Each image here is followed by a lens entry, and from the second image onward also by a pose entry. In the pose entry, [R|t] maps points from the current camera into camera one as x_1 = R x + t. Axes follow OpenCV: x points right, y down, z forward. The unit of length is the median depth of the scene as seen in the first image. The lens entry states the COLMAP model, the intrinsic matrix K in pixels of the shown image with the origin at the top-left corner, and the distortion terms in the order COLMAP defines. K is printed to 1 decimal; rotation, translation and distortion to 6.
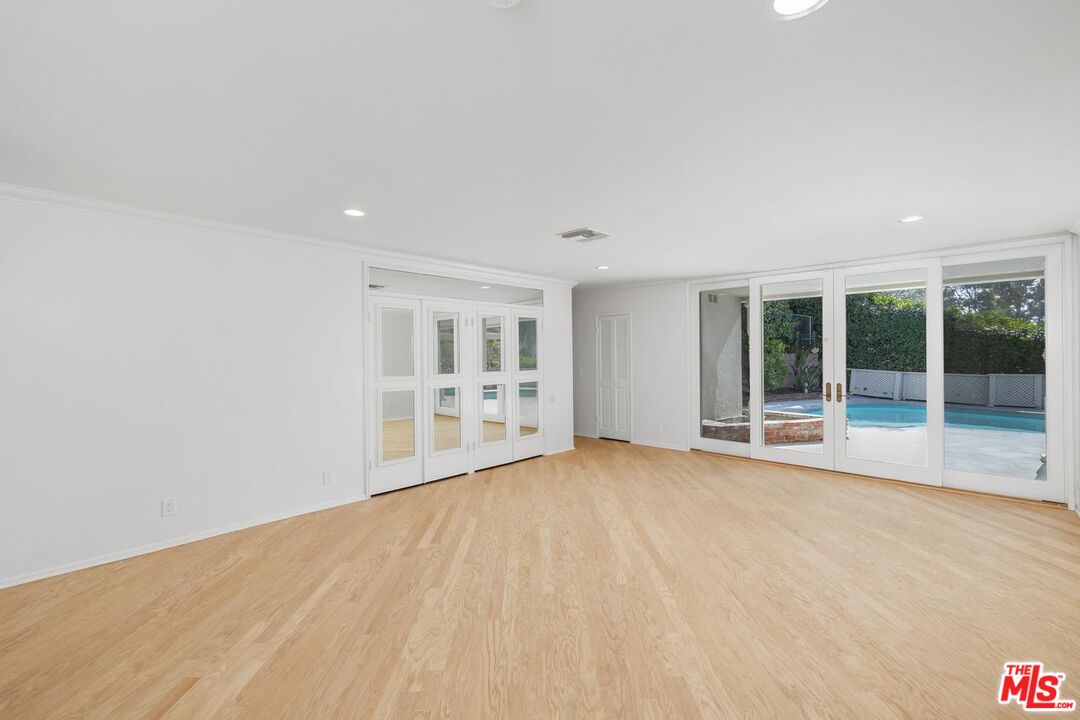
lens RADIAL K [[460.3, 0, 543.1], [0, 460.3, 354.6], [0, 0, 1]] dist [0.000308, 0.000102]
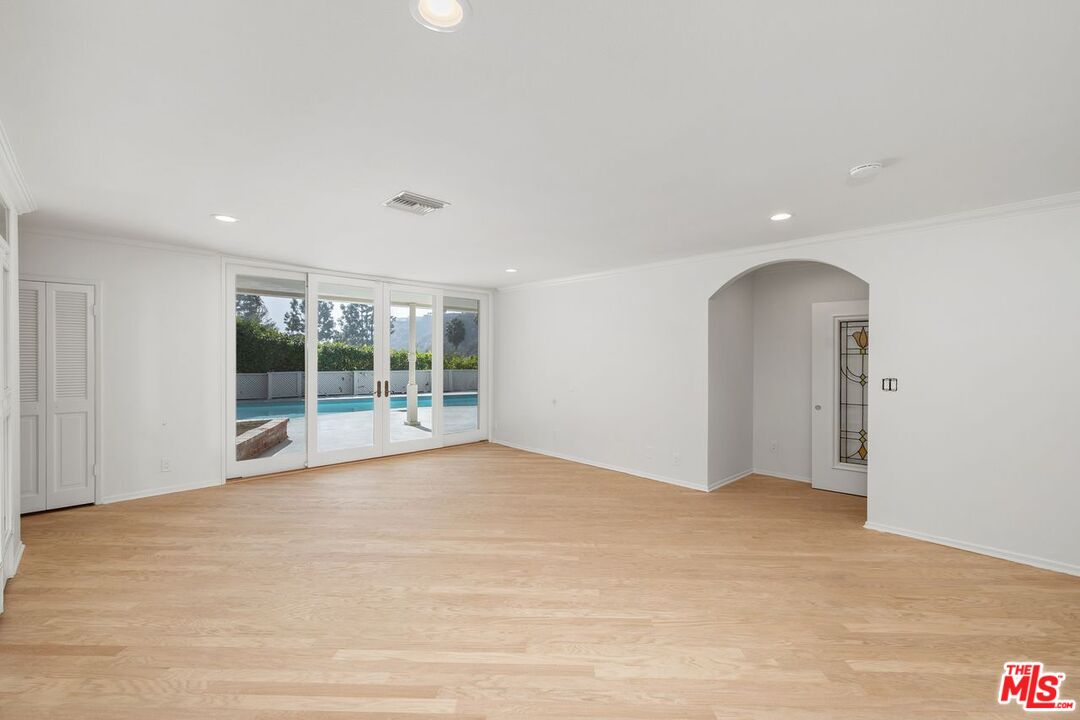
lens RADIAL K [[460.3, 0, 543.1], [0, 460.3, 354.6], [0, 0, 1]] dist [0.000308, 0.000102]
pose [[0.036917, 0.008295, 0.999284, -0.604203], [-0.005001, 0.999955, -0.008115, 0.003748], [-0.999306, -0.004698, 0.036957, 0.653418]]
